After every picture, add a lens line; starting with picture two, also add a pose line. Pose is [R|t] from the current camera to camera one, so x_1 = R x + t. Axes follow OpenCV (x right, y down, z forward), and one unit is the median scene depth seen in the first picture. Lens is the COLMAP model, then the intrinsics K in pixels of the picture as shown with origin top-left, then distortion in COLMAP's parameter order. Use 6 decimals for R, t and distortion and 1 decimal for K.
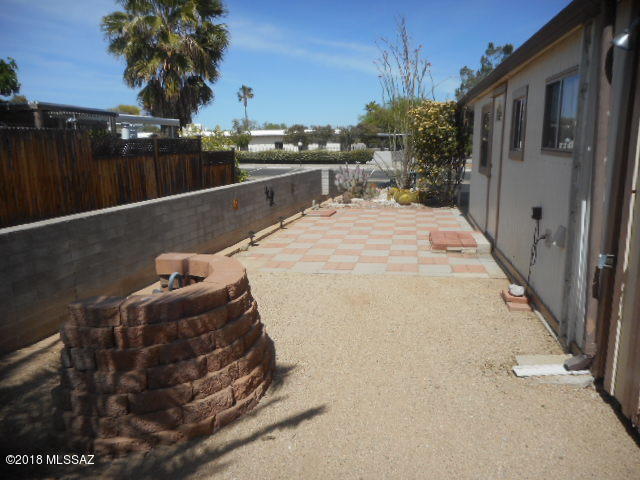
lens RADIAL K [[482.2, 0, 320.0], [0, 482.2, 240.0], [0, 0, 1]] dist [0.008908, 0.002742]
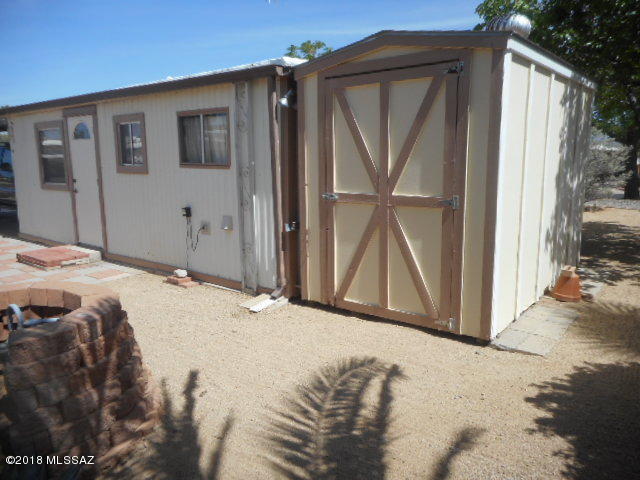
lens RADIAL K [[482.2, 0, 320.0], [0, 482.2, 240.0], [0, 0, 1]] dist [0.008908, 0.002742]
pose [[0.475916, -0.146182, 0.867257, -0.950540], [0.177448, 0.981771, 0.068108, -0.009565], [-0.861403, 0.121479, 0.493180, 0.074977]]
